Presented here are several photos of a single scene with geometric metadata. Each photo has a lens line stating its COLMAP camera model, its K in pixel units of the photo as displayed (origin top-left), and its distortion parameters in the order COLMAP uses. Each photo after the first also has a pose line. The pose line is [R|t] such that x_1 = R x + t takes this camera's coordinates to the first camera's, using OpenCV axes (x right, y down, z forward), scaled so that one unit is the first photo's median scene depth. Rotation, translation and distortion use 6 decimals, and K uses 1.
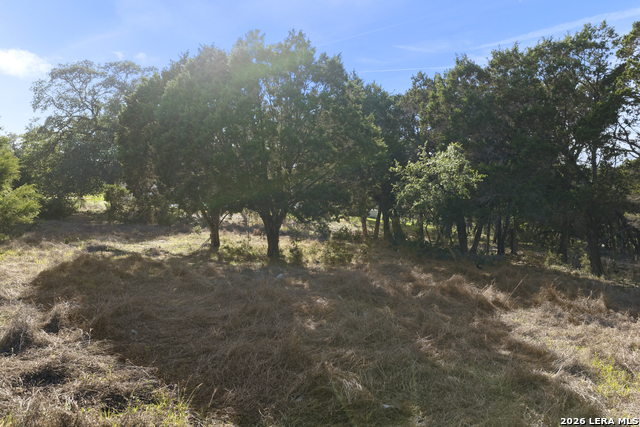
lens RADIAL K [[527.6, 0, 322.7], [0, 527.6, 212.3], [0, 0, 1]] dist [0.004389, -0.018588]
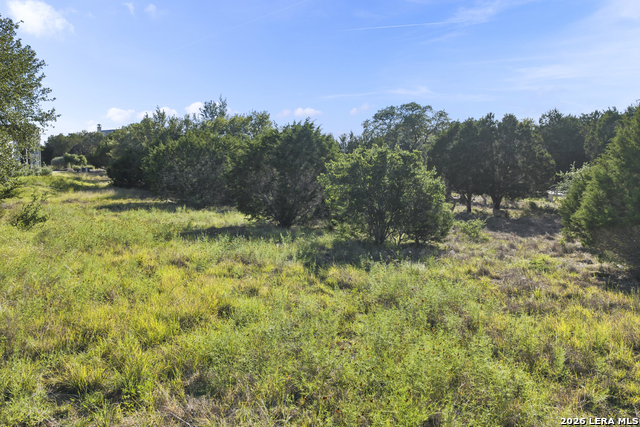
lens RADIAL K [[527.6, 0, 322.7], [0, 527.6, 212.3], [0, 0, 1]] dist [0.004389, -0.018588]
pose [[0.902197, 0.024310, -0.430639, 0.201260], [-0.010289, 0.999339, 0.034859, 0.001053], [0.431202, -0.027019, 0.901851, -1.320876]]
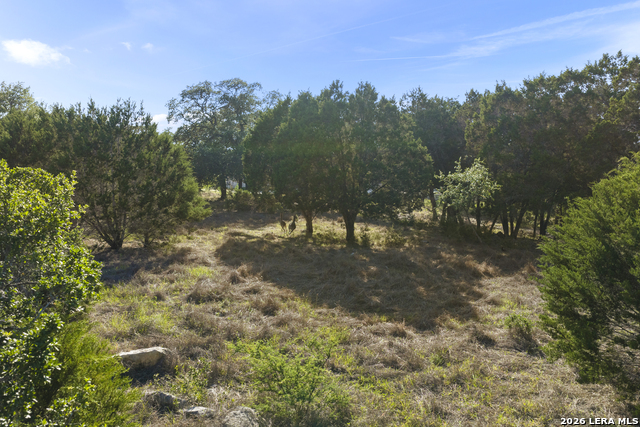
lens RADIAL K [[527.6, 0, 322.7], [0, 527.6, 212.3], [0, 0, 1]] dist [0.004389, -0.018588]
pose [[0.986739, 0.003404, -0.162277, 0.064748], [0.003305, 0.999152, 0.041052, -0.051439], [0.162279, -0.041044, 0.985891, -0.423384]]
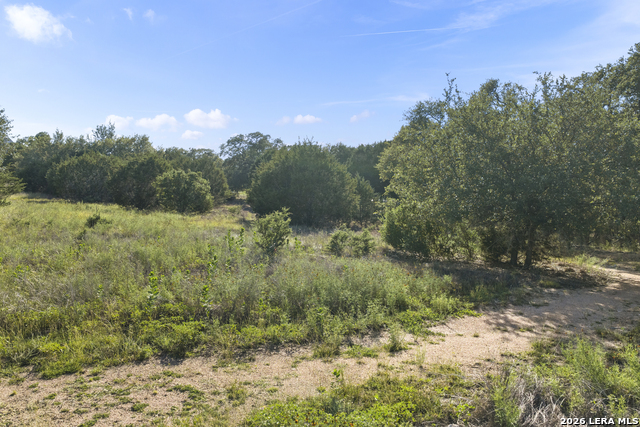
lens RADIAL K [[527.6, 0, 322.7], [0, 527.6, 212.3], [0, 0, 1]] dist [0.004389, -0.018588]
pose [[0.965852, 0.016839, -0.258547, 1.046900], [-0.013986, 0.999819, 0.012870, 0.050902], [0.258717, -0.008815, 0.965913, -2.381767]]
